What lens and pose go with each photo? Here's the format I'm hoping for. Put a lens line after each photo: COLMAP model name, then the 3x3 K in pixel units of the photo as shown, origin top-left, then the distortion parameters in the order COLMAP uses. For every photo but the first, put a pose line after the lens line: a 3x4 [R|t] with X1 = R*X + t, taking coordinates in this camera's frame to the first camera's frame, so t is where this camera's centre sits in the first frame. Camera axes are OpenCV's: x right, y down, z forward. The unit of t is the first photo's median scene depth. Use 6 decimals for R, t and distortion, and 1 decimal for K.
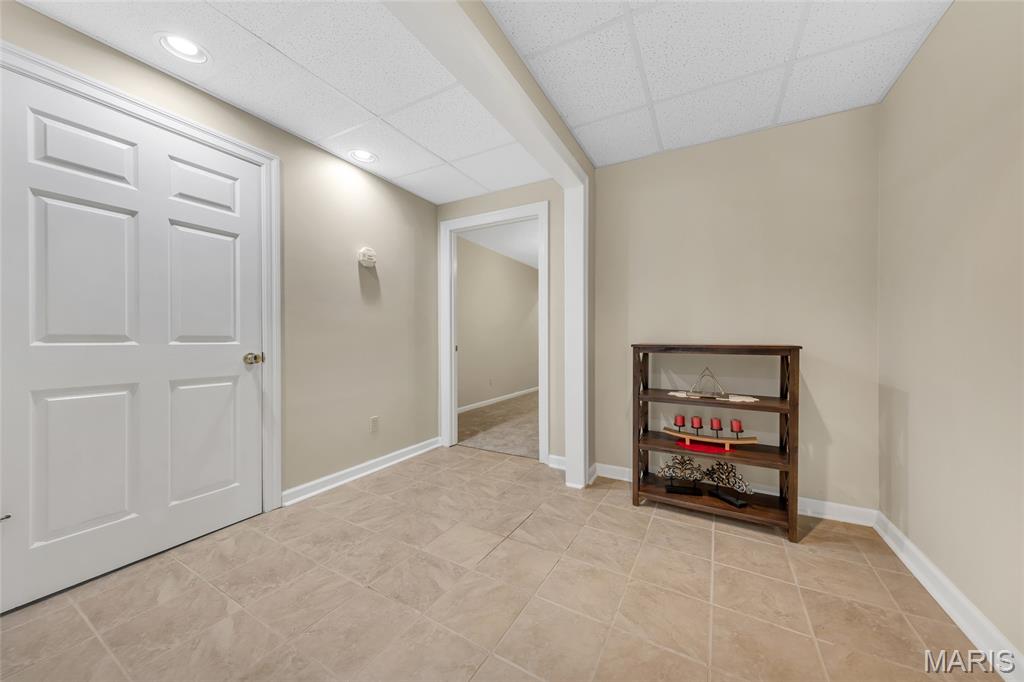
lens RADIAL K [[359.9, 0, 507.9], [0, 359.9, 342.8], [0, 0, 1]] dist [0.009314, -0.000228]
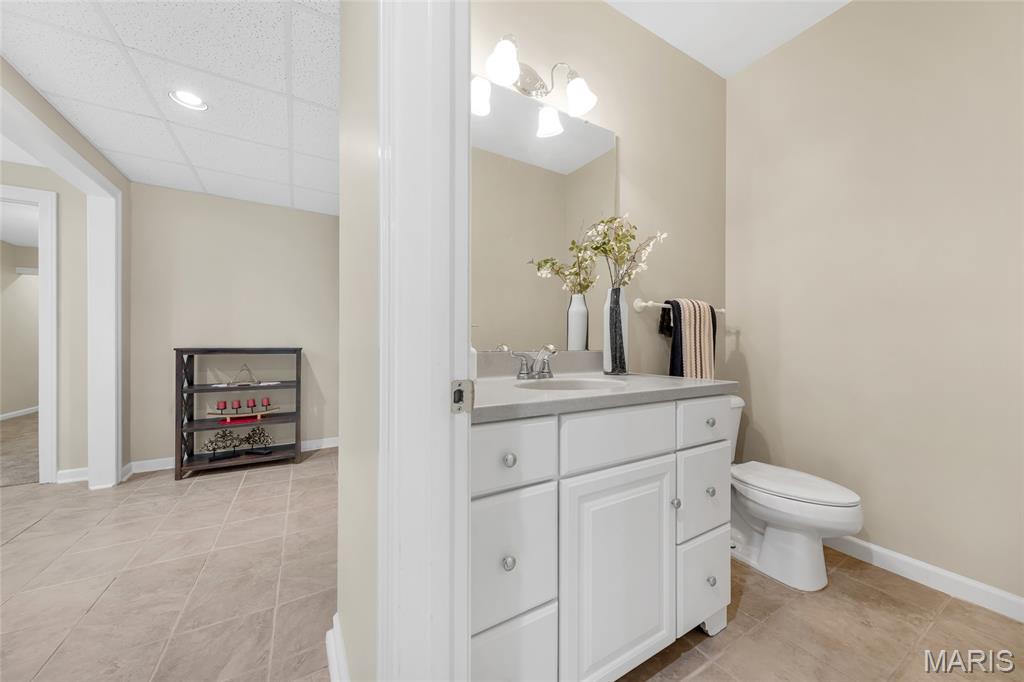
lens RADIAL K [[359.9, 0, 509.0], [0, 359.9, 341.1], [0, 0, 1]] dist [0.009314, -0.000228]
pose [[0.494084, 0.003396, 0.869408, -0.160568], [0.008633, 0.999924, -0.008811, 0.000298], [-0.869372, 0.011859, 0.494017, -0.577829]]
